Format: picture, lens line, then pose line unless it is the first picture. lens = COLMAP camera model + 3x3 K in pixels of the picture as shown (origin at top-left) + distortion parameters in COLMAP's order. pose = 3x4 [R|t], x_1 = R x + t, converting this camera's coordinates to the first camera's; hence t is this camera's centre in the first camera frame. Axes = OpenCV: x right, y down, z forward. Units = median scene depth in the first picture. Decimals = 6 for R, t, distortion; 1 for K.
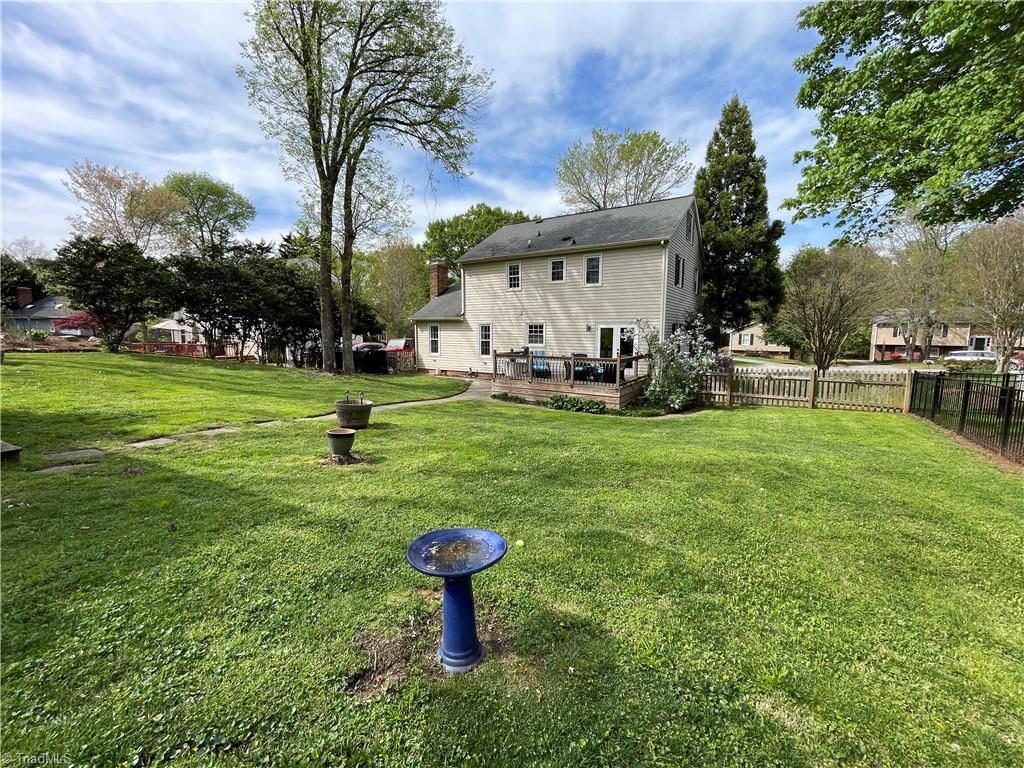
lens RADIAL K [[415.4, 0, 514.0], [0, 415.4, 384.0], [0, 0, 1]] dist [-0.004059, -0.000208]
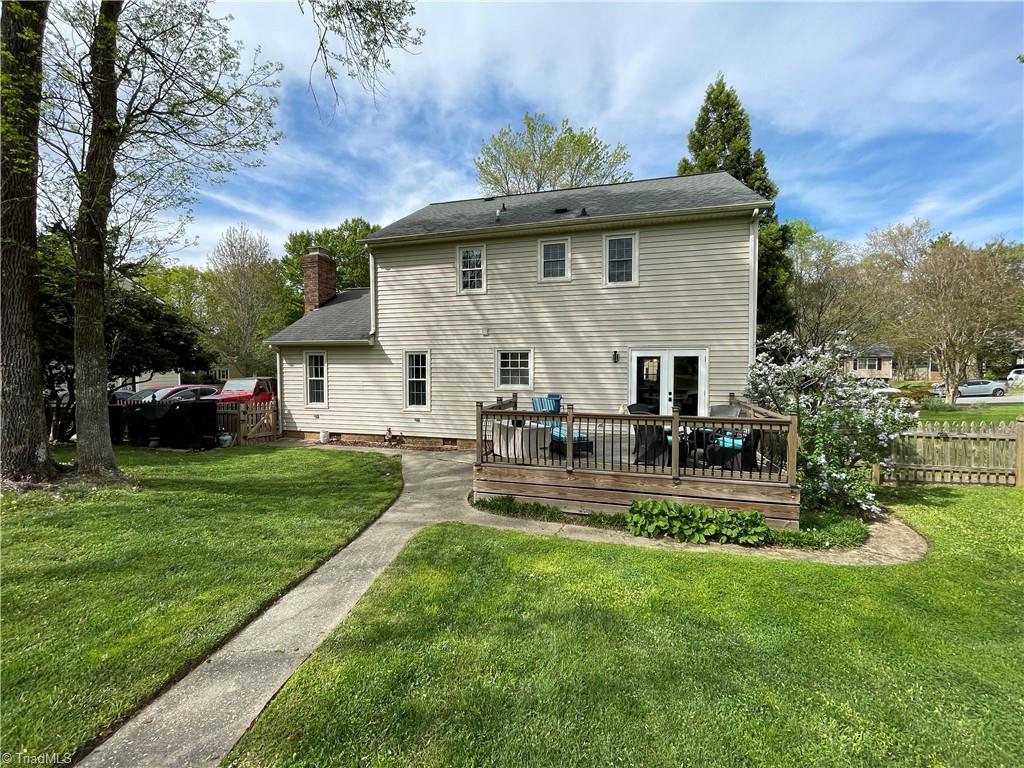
lens RADIAL K [[415.4, 0, 509.2], [0, 415.4, 383.2], [0, 0, 1]] dist [-0.004059, -0.000208]
pose [[0.956776, -0.016403, 0.290363, -0.113247], [0.041746, 0.995815, -0.081302, -0.048567], [-0.287814, 0.089909, 0.953457, 0.419546]]
